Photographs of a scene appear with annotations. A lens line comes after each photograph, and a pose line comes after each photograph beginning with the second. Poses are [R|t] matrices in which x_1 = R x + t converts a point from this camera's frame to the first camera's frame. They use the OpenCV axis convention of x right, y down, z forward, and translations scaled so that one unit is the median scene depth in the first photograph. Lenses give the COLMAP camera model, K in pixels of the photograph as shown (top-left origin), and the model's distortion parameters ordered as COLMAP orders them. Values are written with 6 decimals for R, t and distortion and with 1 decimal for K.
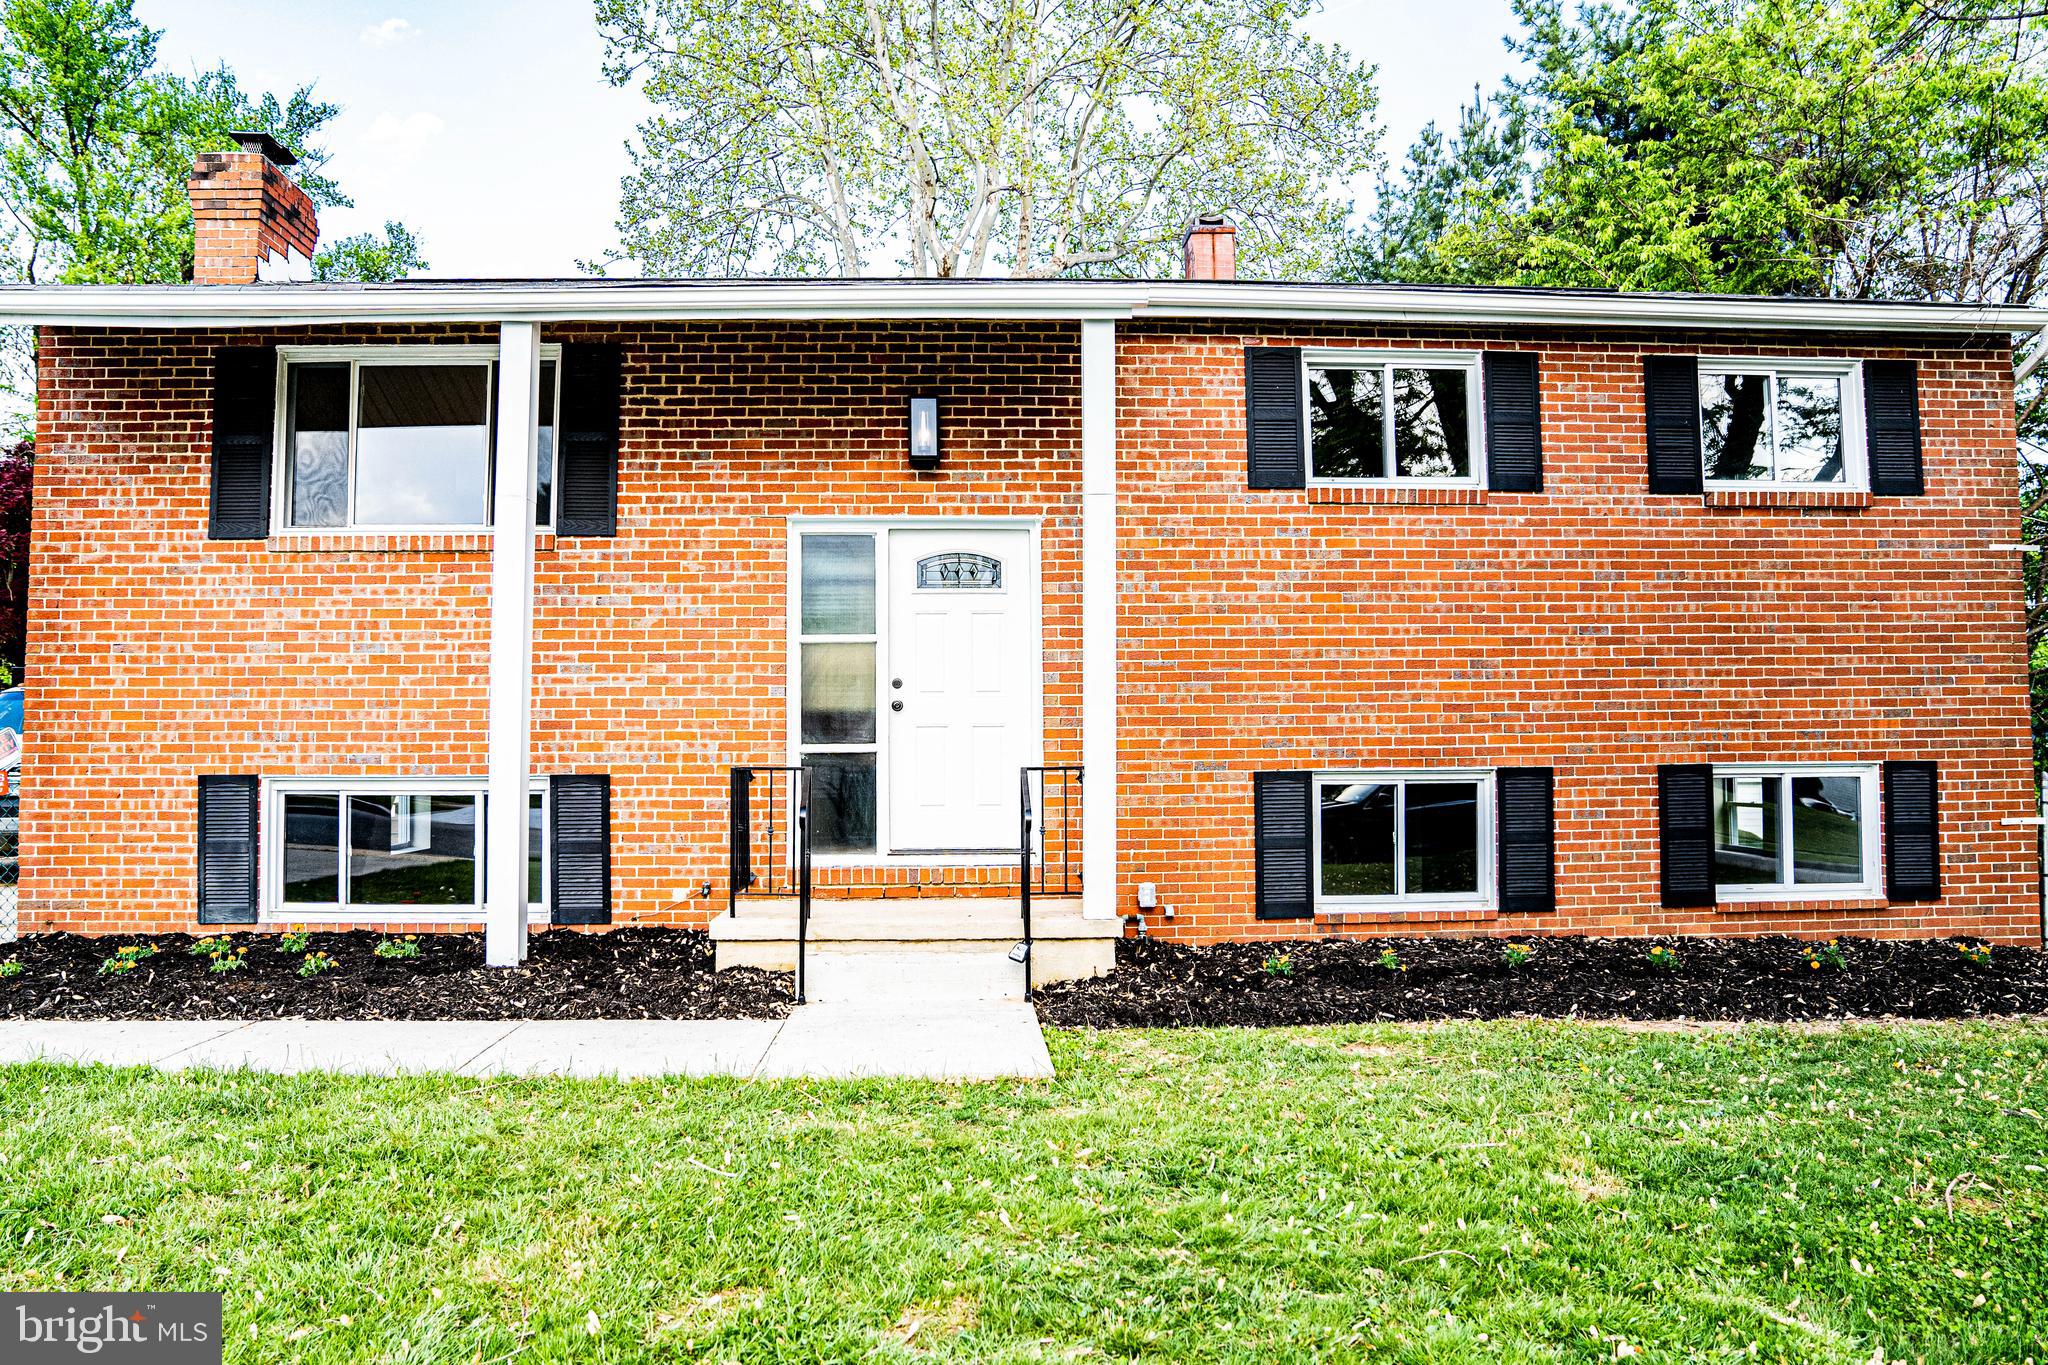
lens RADIAL K [[1455.1, 0, 1020.8], [0, 1455.1, 682.0], [0, 0, 1]] dist [-0.109703, 0.073401]
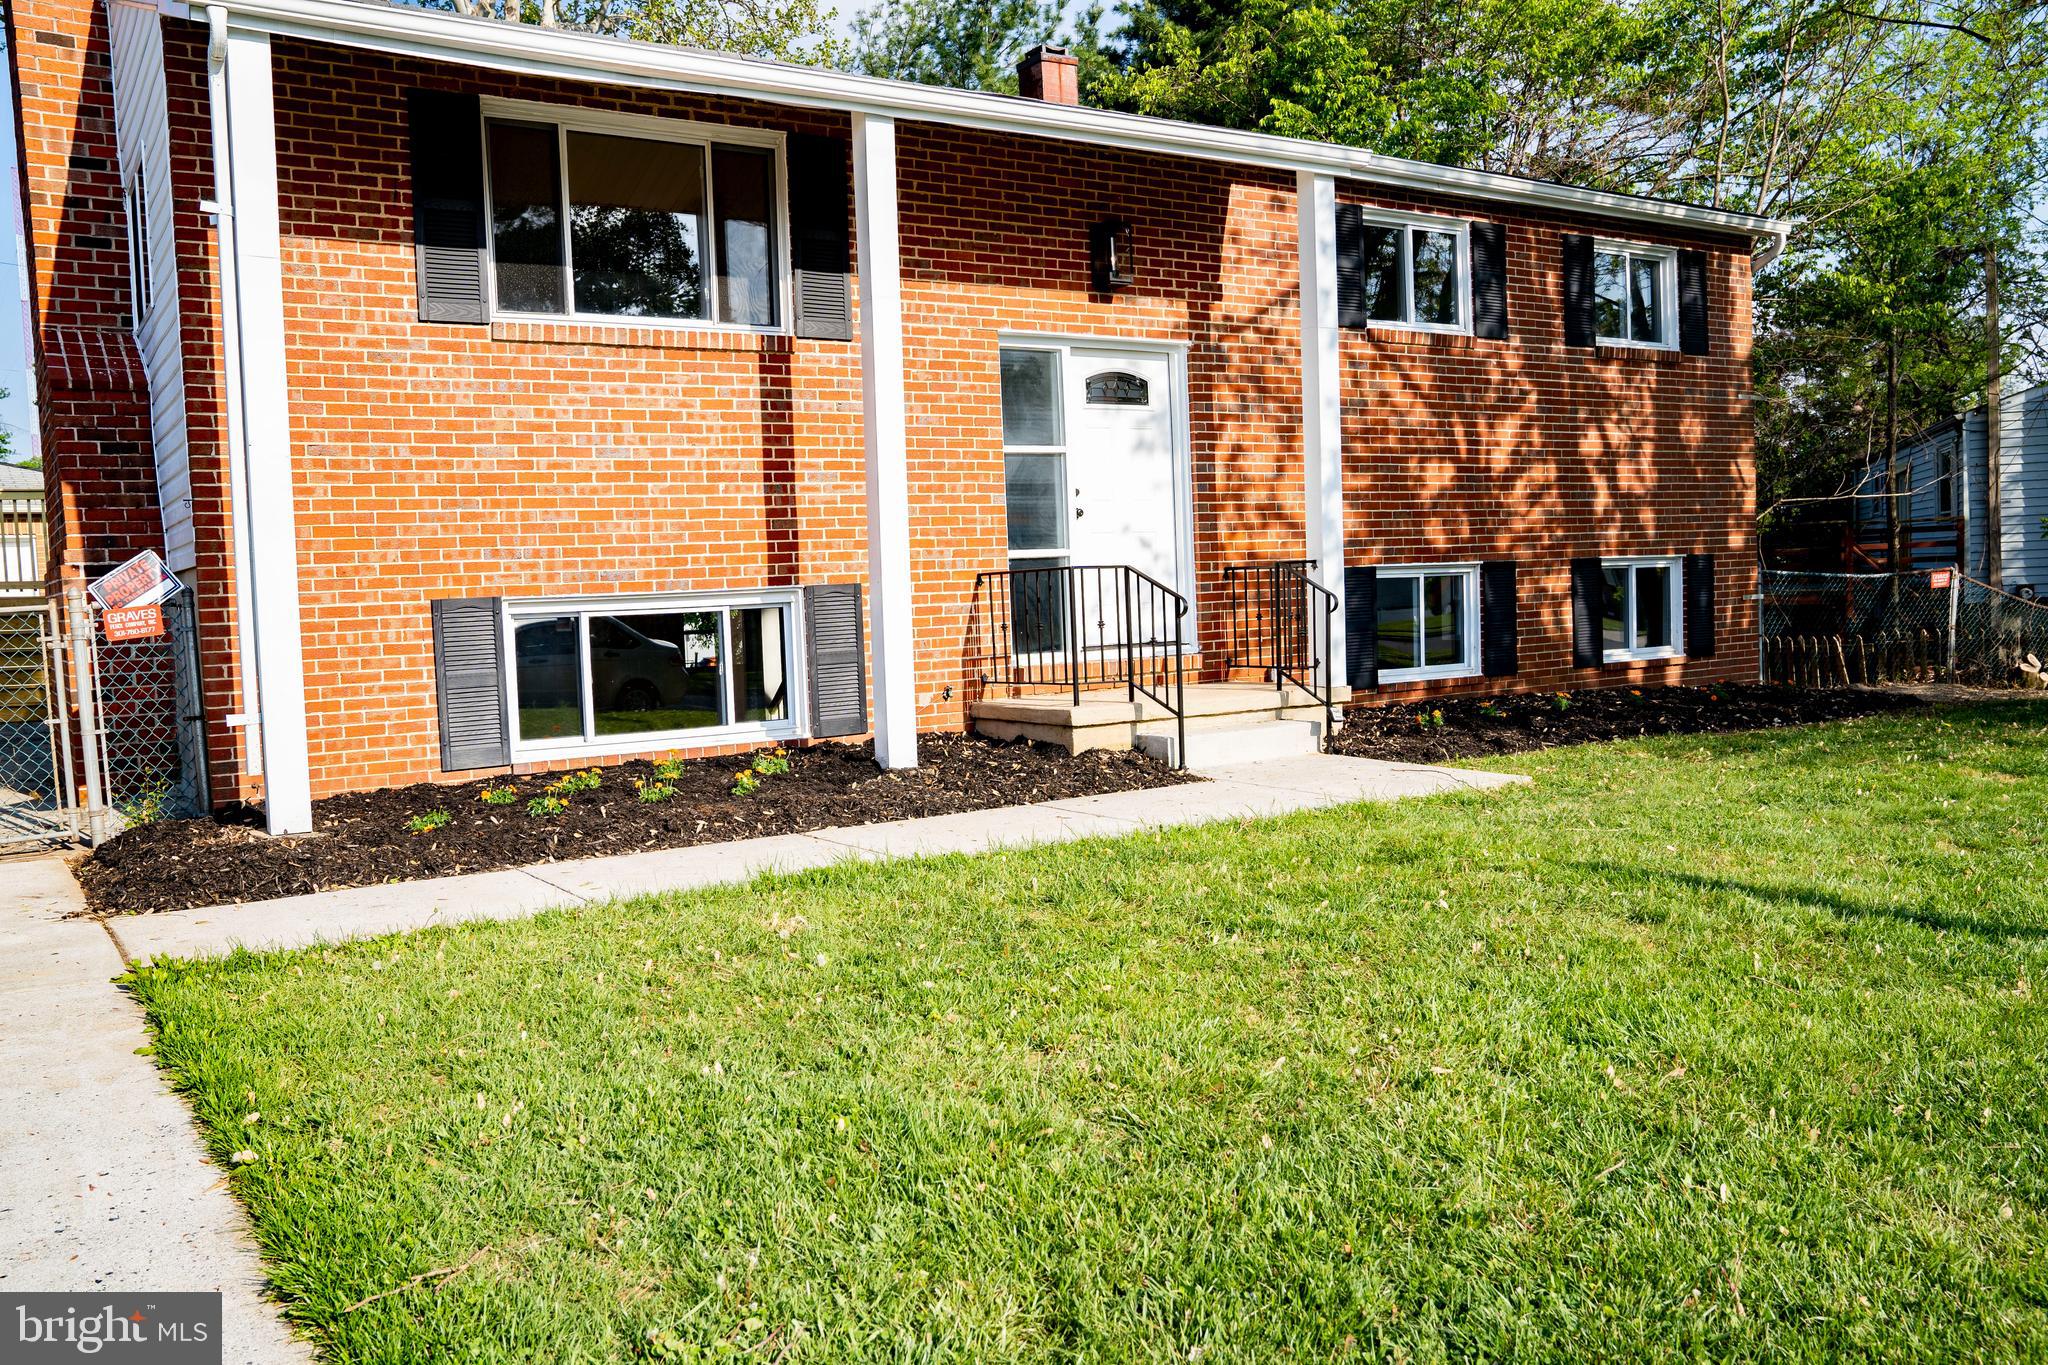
lens RADIAL K [[1678.3, 0, 1027.4], [0, 1678.3, 679.7], [0, 0, 1]] dist [-0.062587, 0.017158]
pose [[0.855521, -0.056651, 0.514659, -0.782673], [0.001507, 0.994265, 0.106938, 0.006386], [-0.517766, -0.090712, 0.850700, -0.051156]]
